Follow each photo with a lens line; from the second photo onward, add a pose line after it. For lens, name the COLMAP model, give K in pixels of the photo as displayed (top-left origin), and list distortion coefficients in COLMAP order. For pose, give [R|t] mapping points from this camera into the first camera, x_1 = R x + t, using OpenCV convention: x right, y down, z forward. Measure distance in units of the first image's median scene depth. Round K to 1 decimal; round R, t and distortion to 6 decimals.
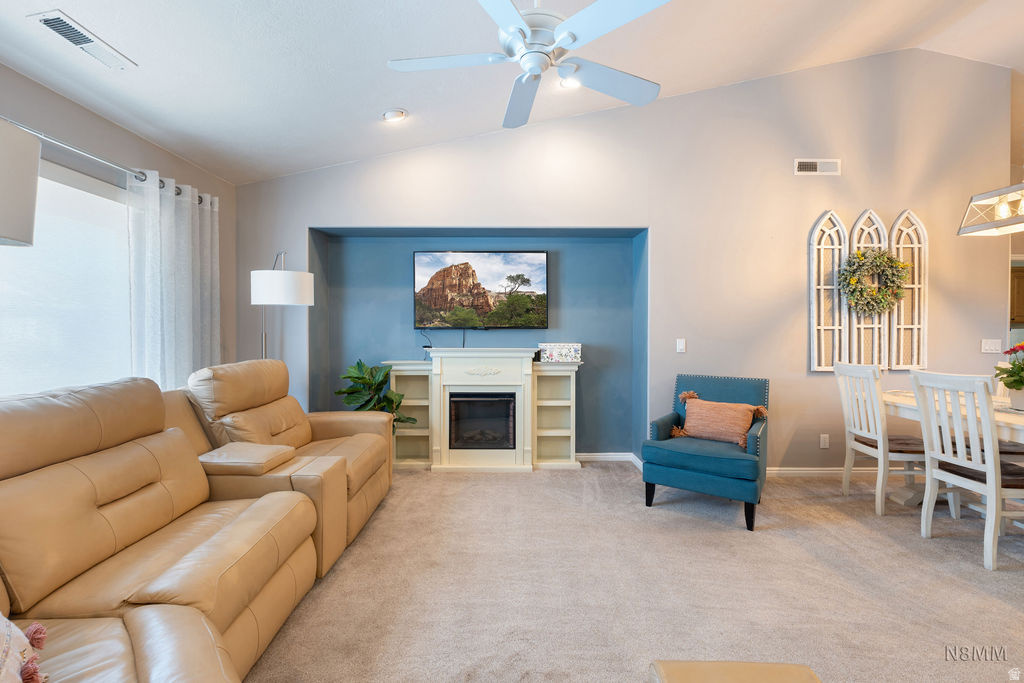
lens RADIAL K [[453.1, 0, 521.1], [0, 453.1, 335.6], [0, 0, 1]] dist [-0.001797, 0.000338]
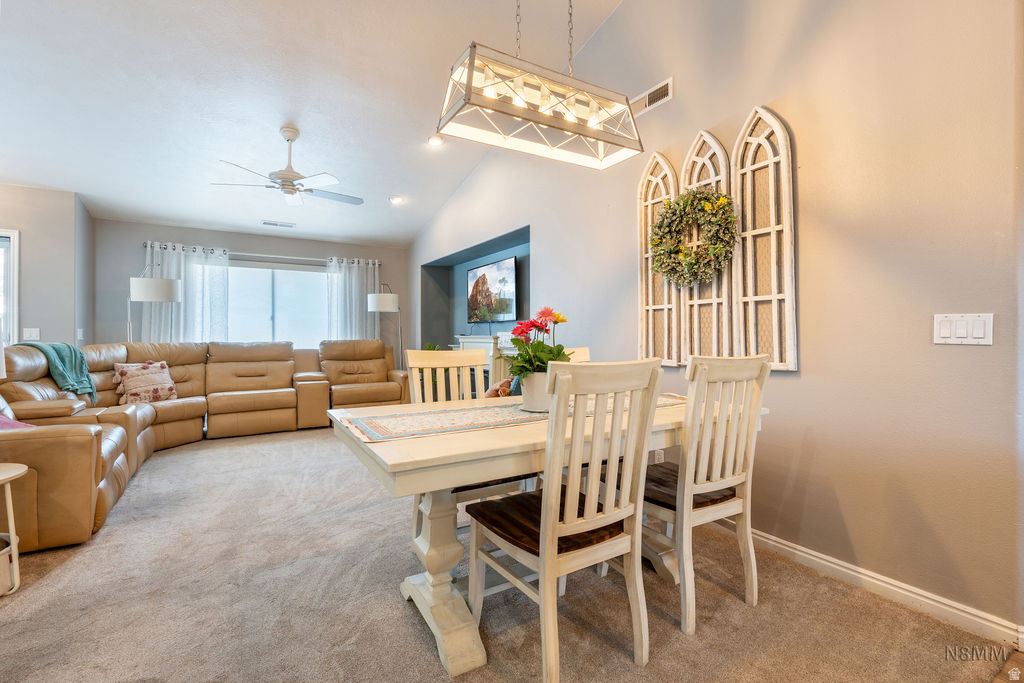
lens RADIAL K [[453.1, 0, 512.9], [0, 453.1, 336.0], [0, 0, 1]] dist [-0.001797, 0.000338]
pose [[0.522496, -0.000679, -0.852641, 1.199720], [-0.007016, 0.999962, -0.005096, 0.036243], [0.852613, 0.008645, 0.522472, 0.403293]]
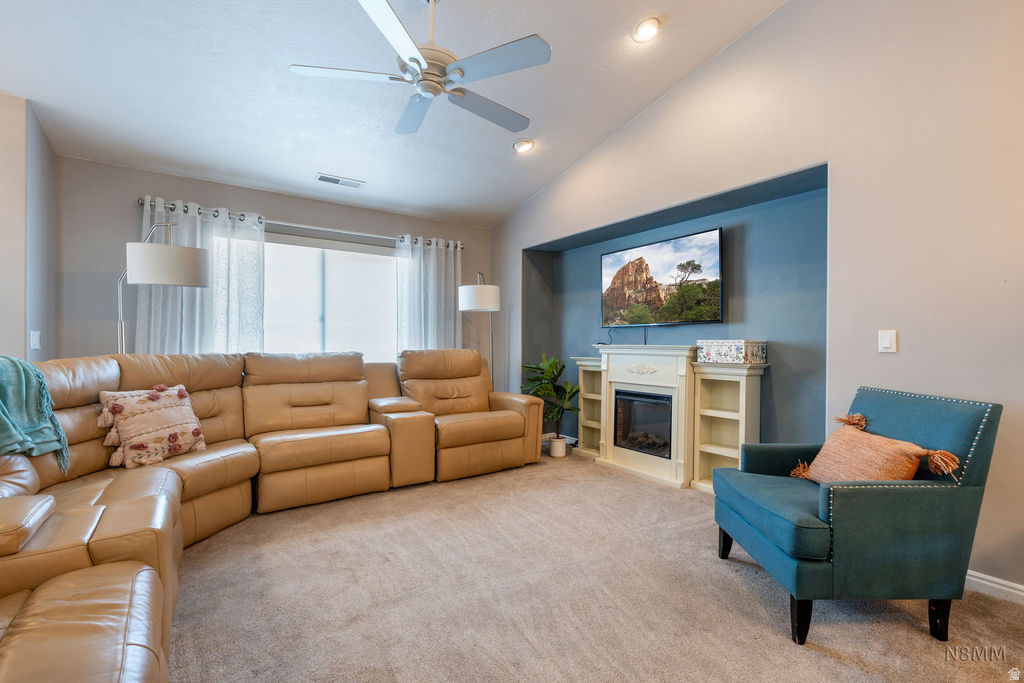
lens RADIAL K [[453.1, 0, 516.7], [0, 453.1, 345.4], [0, 0, 1]] dist [-0.001797, 0.000338]
pose [[0.573034, 0.003324, -0.819525, 0.571934], [-0.010968, 0.999933, -0.003614, 0.036256], [0.819458, 0.011059, 0.573033, 0.260003]]
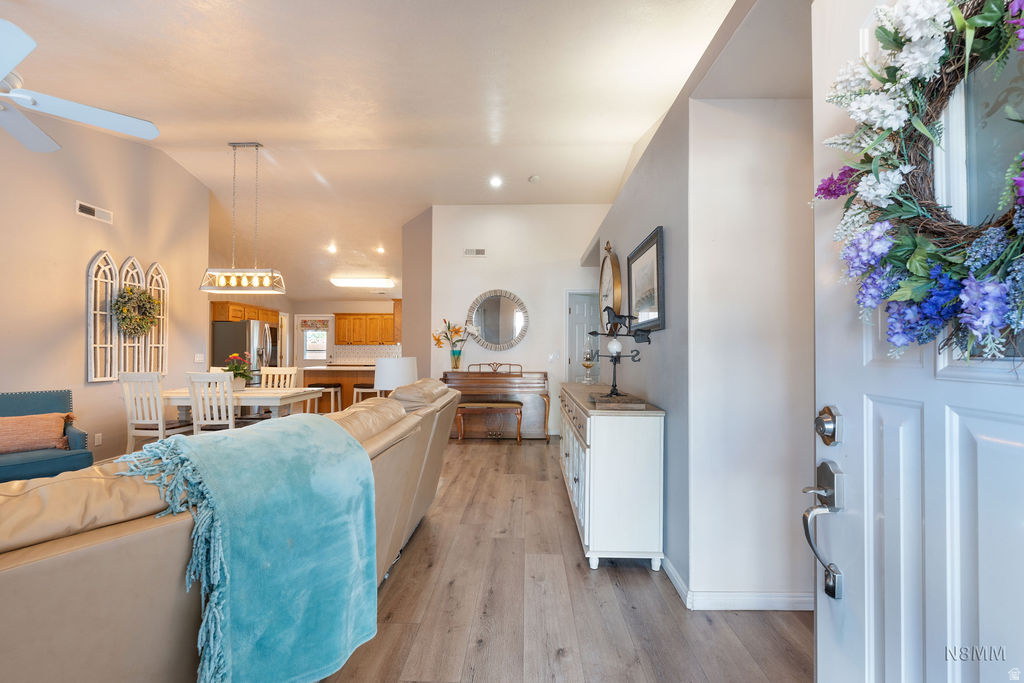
lens RADIAL K [[453.1, 0, 519.8], [0, 453.1, 344.4], [0, 0, 1]] dist [-0.001797, 0.000338]
pose [[0.029289, 0.013367, 0.999482, -0.513052], [0.009419, 0.999862, -0.013648, 0.005846], [-0.999527, 0.009814, 0.029160, -0.164899]]
